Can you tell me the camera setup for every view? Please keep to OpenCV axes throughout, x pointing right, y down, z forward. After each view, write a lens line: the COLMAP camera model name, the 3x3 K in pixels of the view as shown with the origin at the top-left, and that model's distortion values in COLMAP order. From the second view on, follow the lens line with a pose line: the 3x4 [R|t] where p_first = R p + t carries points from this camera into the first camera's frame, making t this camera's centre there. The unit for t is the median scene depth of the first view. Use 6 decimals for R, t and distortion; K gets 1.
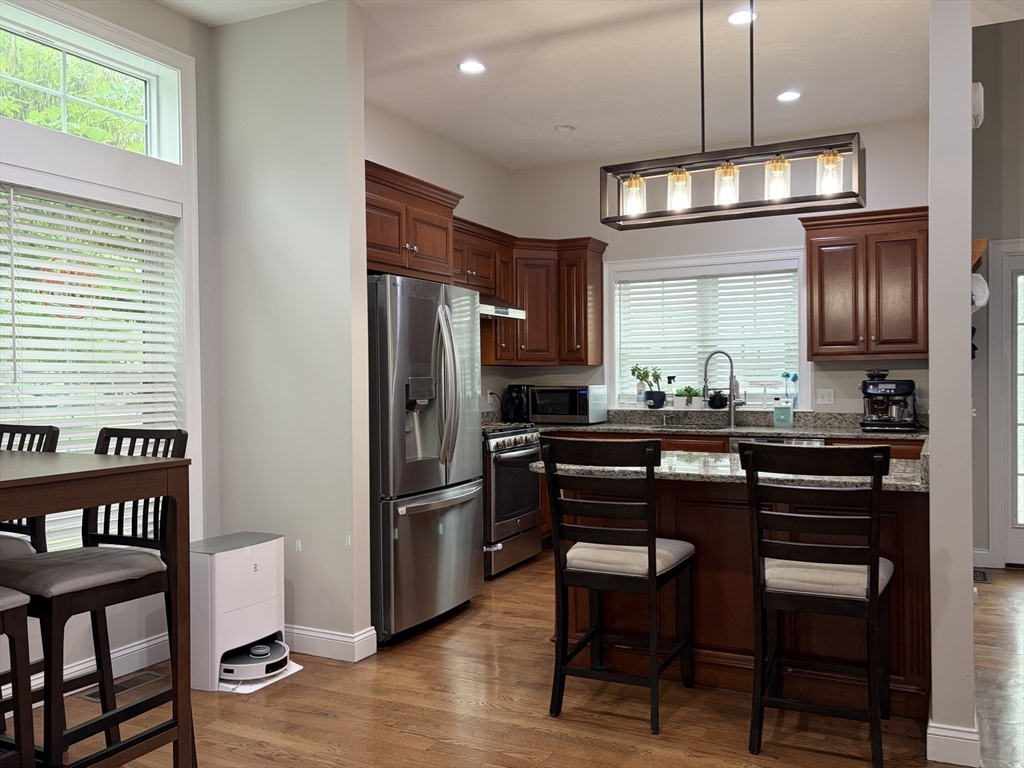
lens RADIAL K [[856.4, 0, 535.5], [0, 856.4, 387.1], [0, 0, 1]] dist [0.151536, -0.312266]
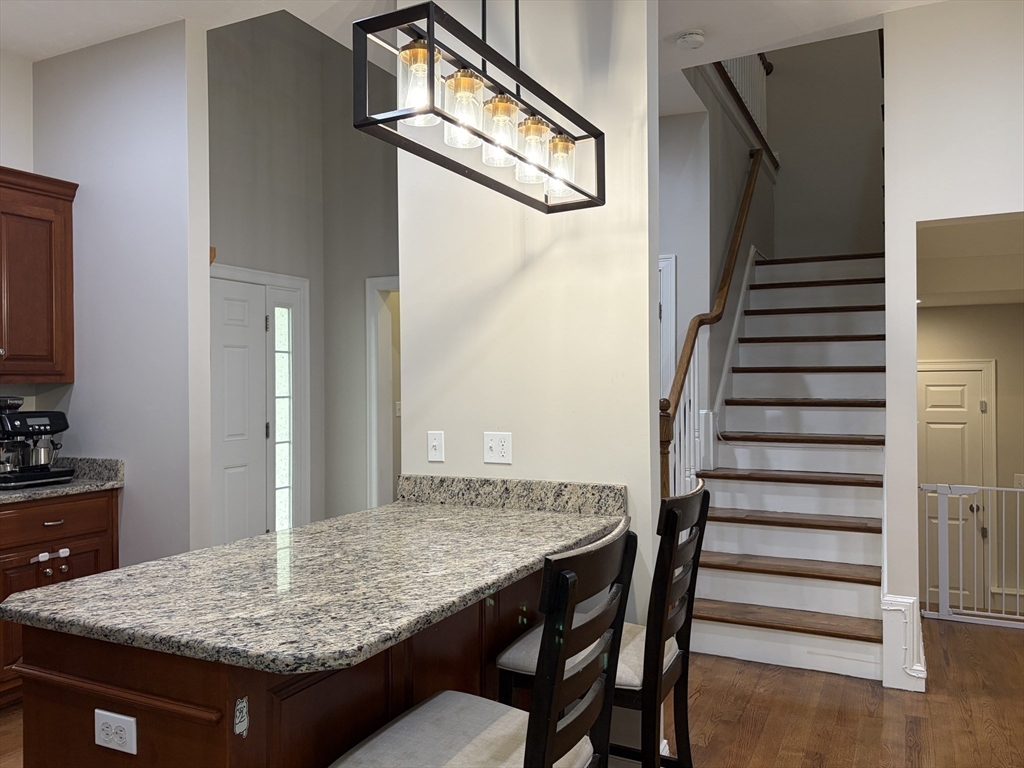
lens RADIAL K [[797.0, 0, 516.8], [0, 797.0, 382.4], [0, 0, 1]] dist [0.057444, -0.067015]
pose [[0.008470, 0.009478, 0.999919, -0.243074], [0.020201, 0.999749, -0.009648, -0.017970], [-0.999760, 0.020281, 0.008276, 0.594226]]
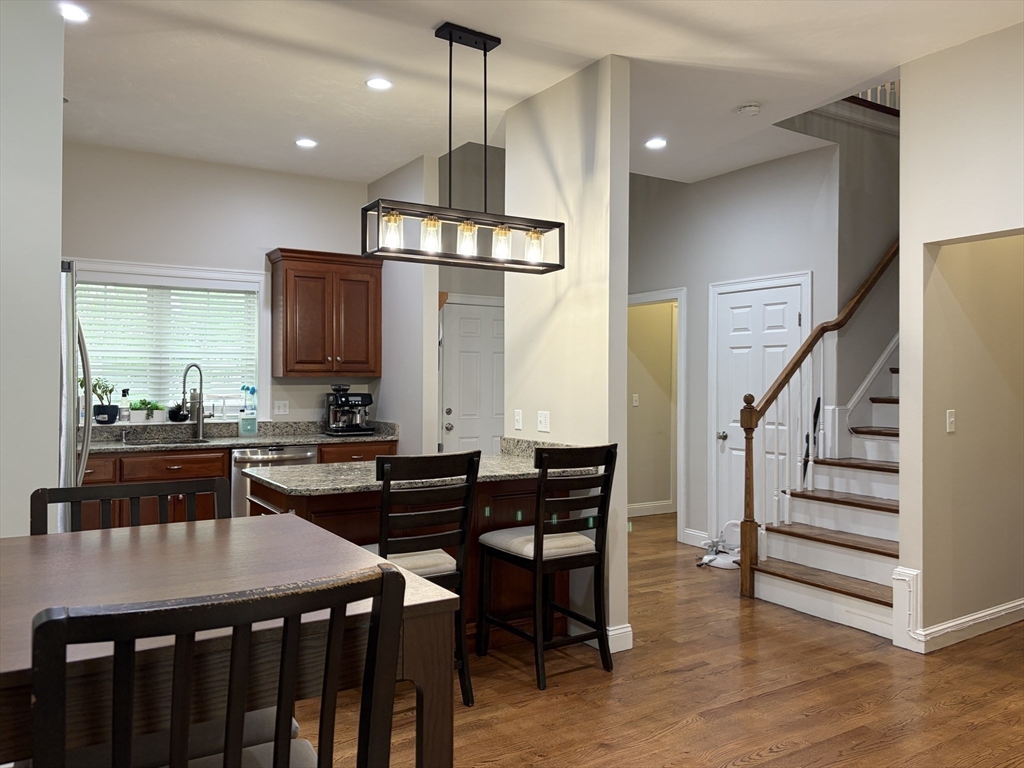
lens RADIAL K [[780.9, 0, 511.1], [0, 780.9, 374.9], [0, 0, 1]] dist [0.056685, -0.065445]
pose [[0.533018, 0.016253, 0.845948, -0.407046], [0.001624, 0.999794, -0.020232, -0.011565], [-0.846103, 0.012158, 0.532882, 0.219260]]
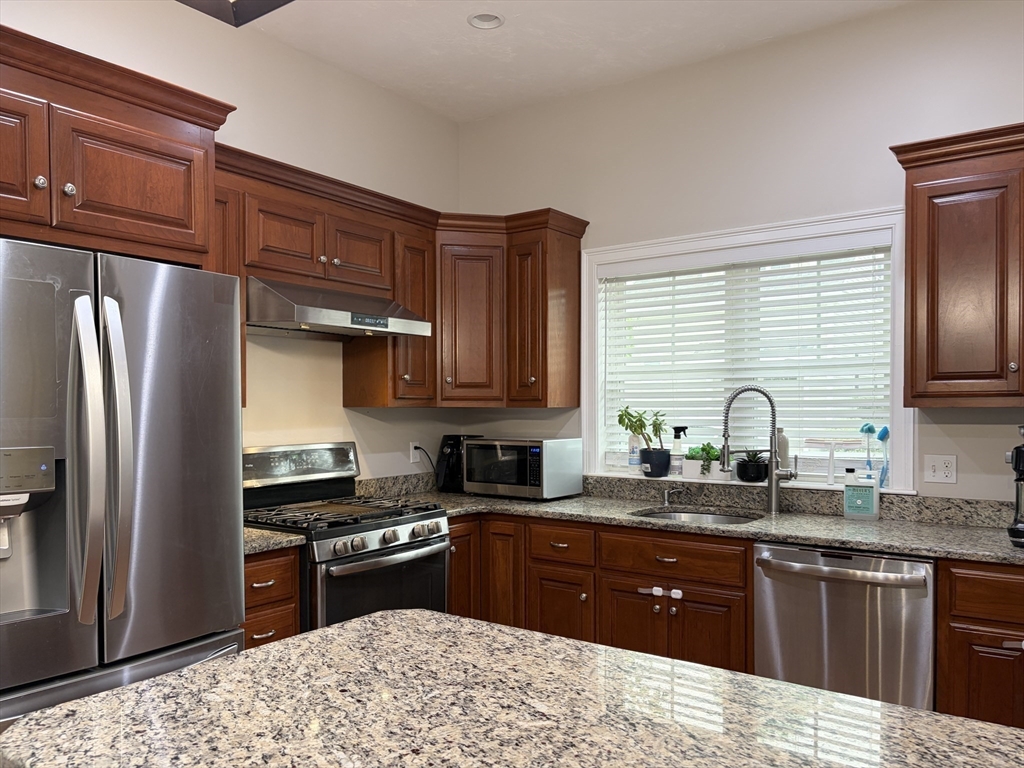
lens RADIAL K [[800.1, 0, 516.7], [0, 800.1, 418.1], [0, 0, 1]] dist [0.064829, -0.069350]
pose [[0.985092, 0.009956, -0.171738, 0.165926], [-0.009127, 0.999943, 0.005615, -0.024907], [0.171784, -0.003964, 0.985127, 0.469453]]
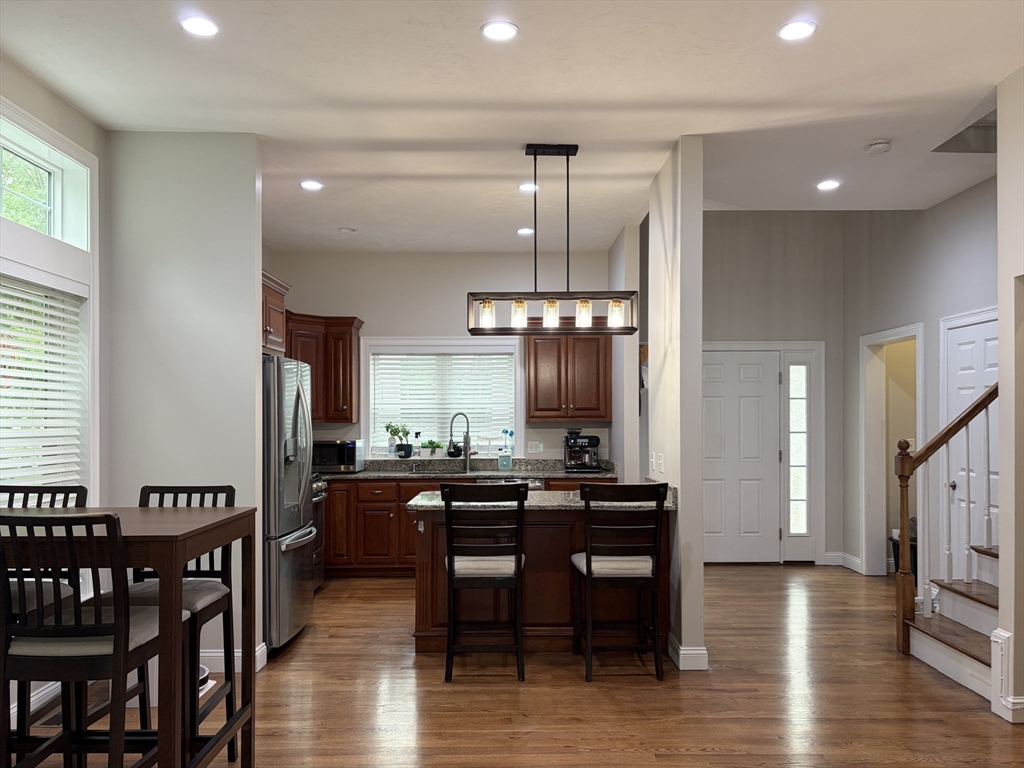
lens RADIAL K [[815.6, 0, 514.7], [0, 815.6, 413.9], [0, 0, 1]] dist [0.101927, -0.146584]
pose [[0.897954, 0.009781, 0.439980, -0.279816], [-0.000408, 0.999771, -0.021393, -0.015975], [-0.440088, 0.019030, 0.897753, -0.149731]]
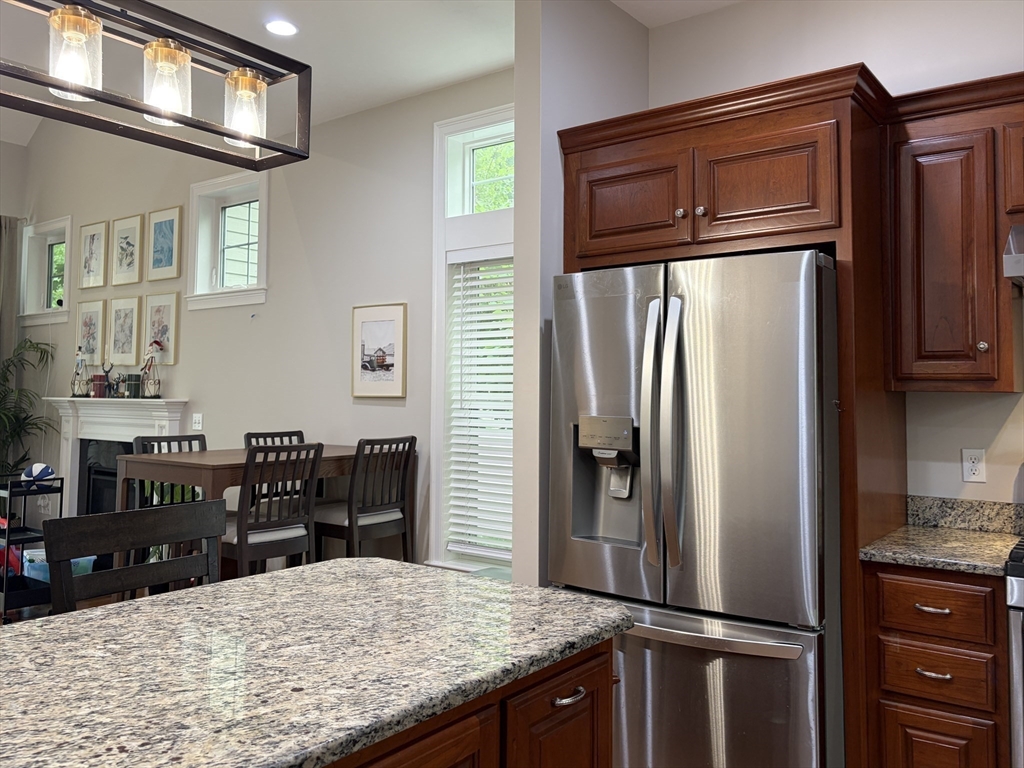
lens RADIAL K [[820.5, 0, 524.0], [0, 820.5, 349.7], [0, 0, 1]] dist [0.064687, -0.063390]
pose [[-0.198928, -0.044671, -0.978996, 0.381836], [-0.018923, 0.998949, -0.041736, -0.026585], [0.979831, 0.010223, -0.199564, 0.816396]]
